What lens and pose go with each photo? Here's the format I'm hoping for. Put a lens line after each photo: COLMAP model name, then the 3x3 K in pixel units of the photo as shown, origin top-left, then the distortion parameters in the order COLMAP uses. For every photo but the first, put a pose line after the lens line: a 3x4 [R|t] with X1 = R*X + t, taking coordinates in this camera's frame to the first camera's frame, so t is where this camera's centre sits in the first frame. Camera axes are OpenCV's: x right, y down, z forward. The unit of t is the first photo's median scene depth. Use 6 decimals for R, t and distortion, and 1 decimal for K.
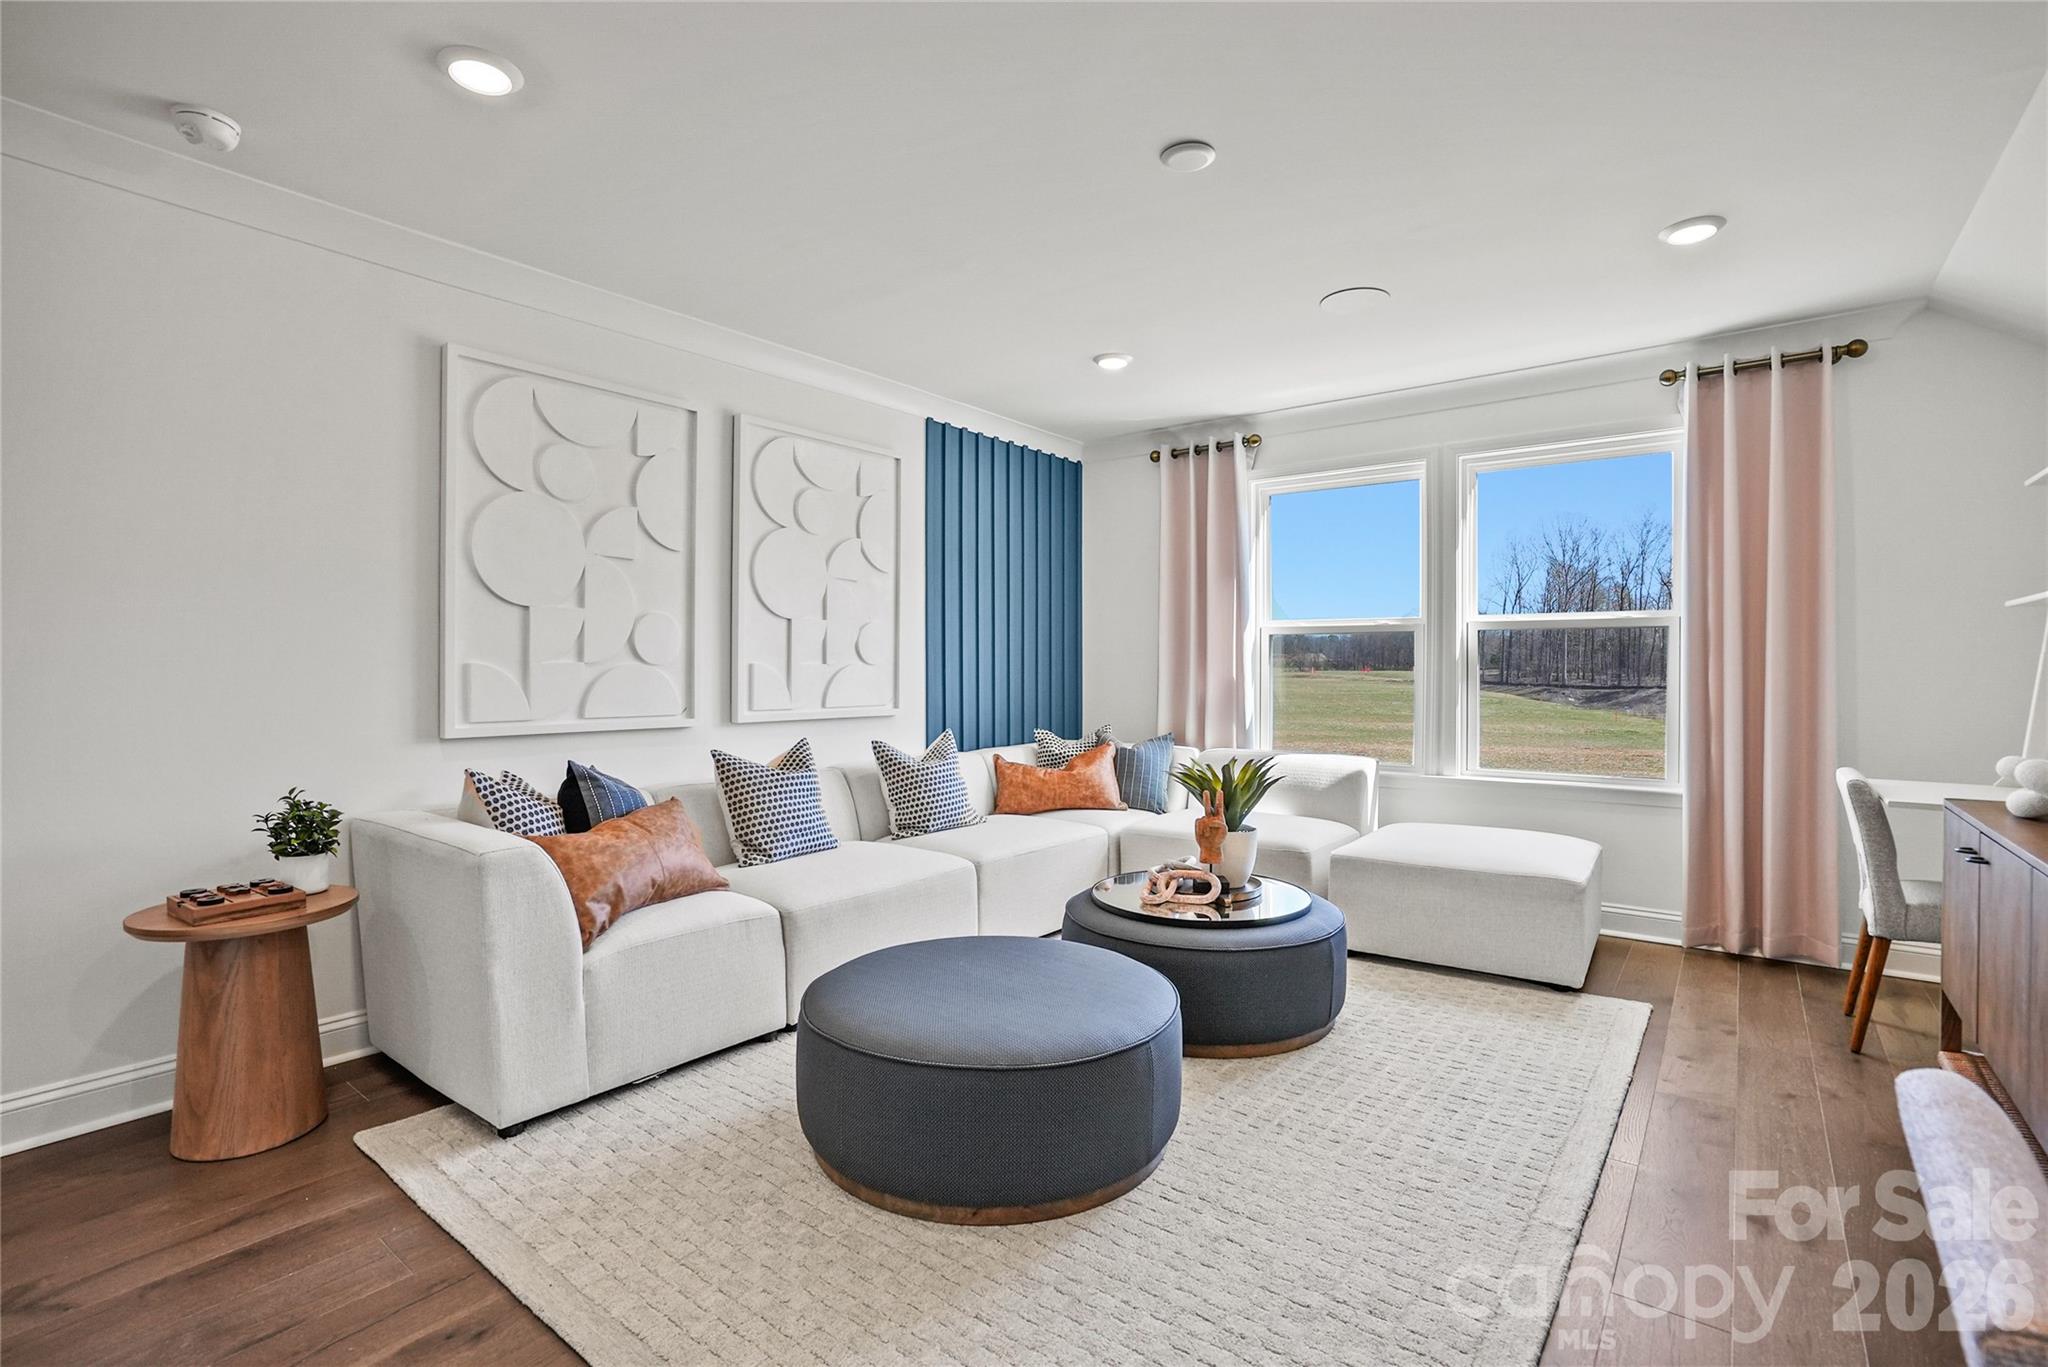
lens RADIAL K [[965.1, 0, 1012.8], [0, 965.1, 663.6], [0, 0, 1]] dist [-0.075963, 0.039916]
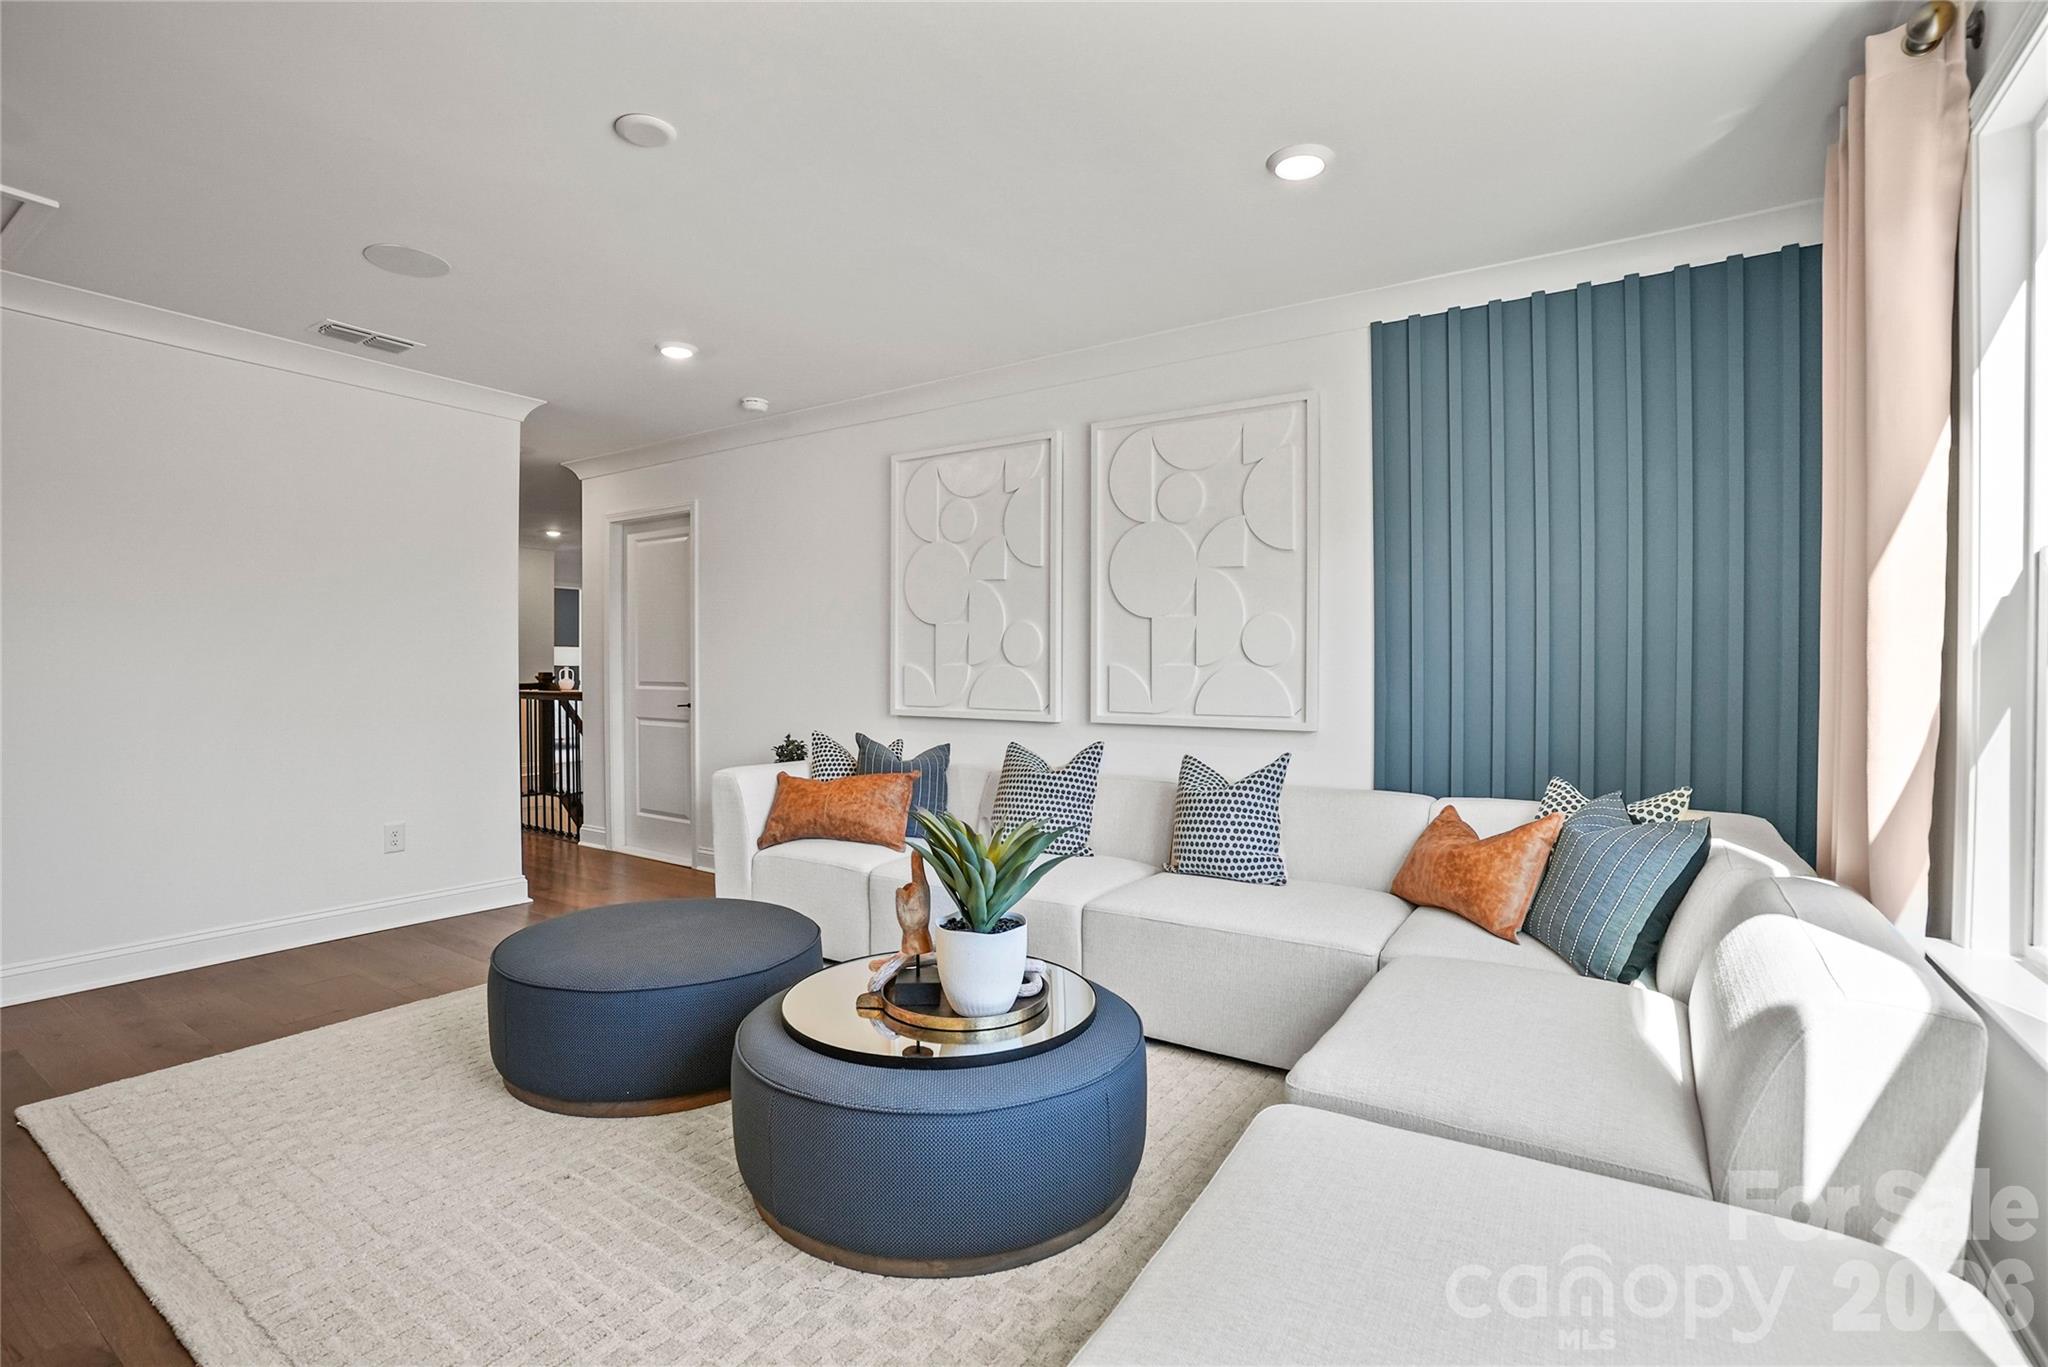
lens RADIAL K [[965.1, 0, 1012.8], [0, 965.1, 663.6], [0, 0, 1]] dist [-0.075963, 0.039916]
pose [[0.062325, -0.013250, -0.997968, 0.724776], [-0.006711, 0.999884, -0.013694, 0.012805], [0.998033, 0.007550, 0.062229, 0.831032]]
